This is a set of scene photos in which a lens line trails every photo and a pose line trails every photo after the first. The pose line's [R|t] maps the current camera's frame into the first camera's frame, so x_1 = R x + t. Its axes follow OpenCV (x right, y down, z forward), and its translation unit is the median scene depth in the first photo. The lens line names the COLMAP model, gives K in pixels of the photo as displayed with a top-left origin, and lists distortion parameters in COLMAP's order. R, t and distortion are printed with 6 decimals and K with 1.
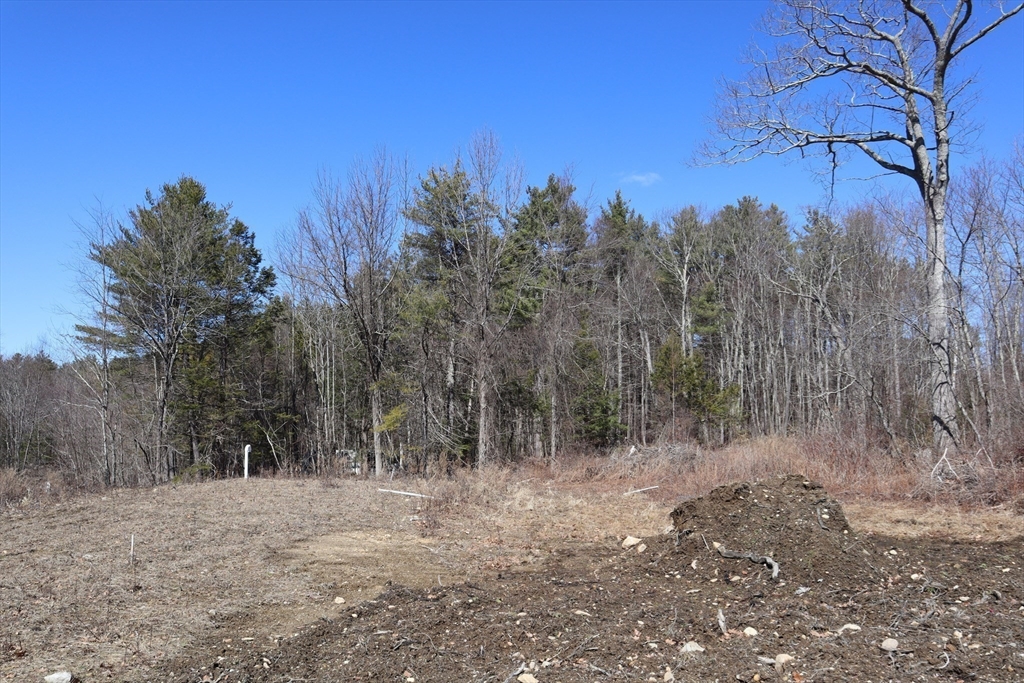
lens RADIAL K [[928.3, 0, 511.4], [0, 928.3, 341.7], [0, 0, 1]] dist [0.011487, 0.016634]
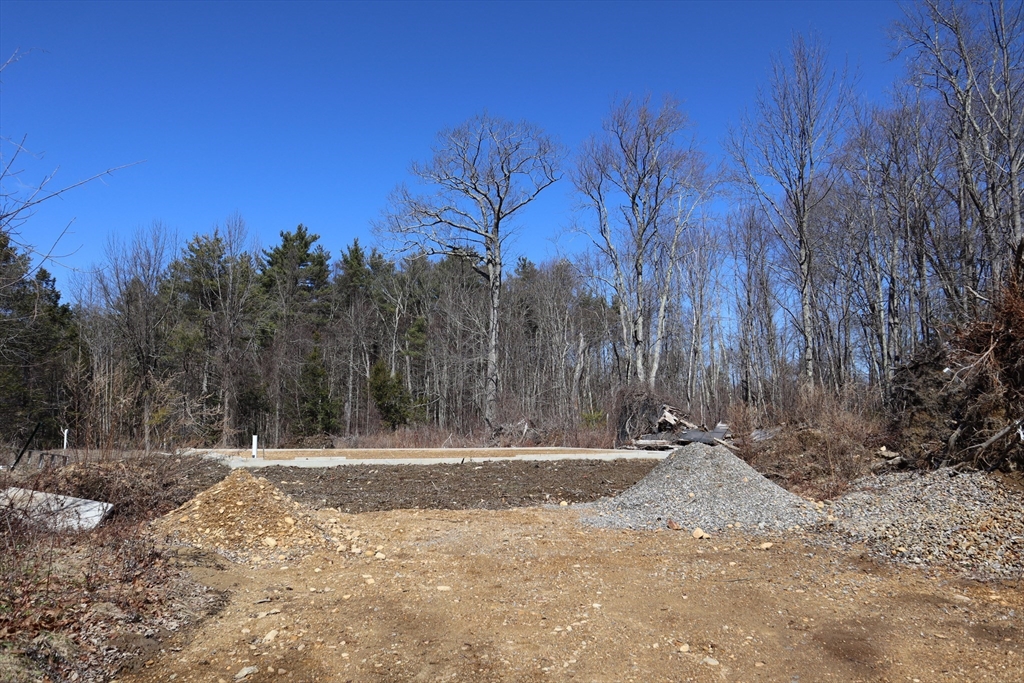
lens RADIAL K [[928.3, 0, 513.9], [0, 928.3, 341.9], [0, 0, 1]] dist [0.011487, 0.016634]
pose [[0.970186, 0.036580, 0.239583, 0.046307], [-0.034558, 0.999323, -0.012639, -0.027761], [-0.239883, 0.003983, 0.970794, -0.443420]]
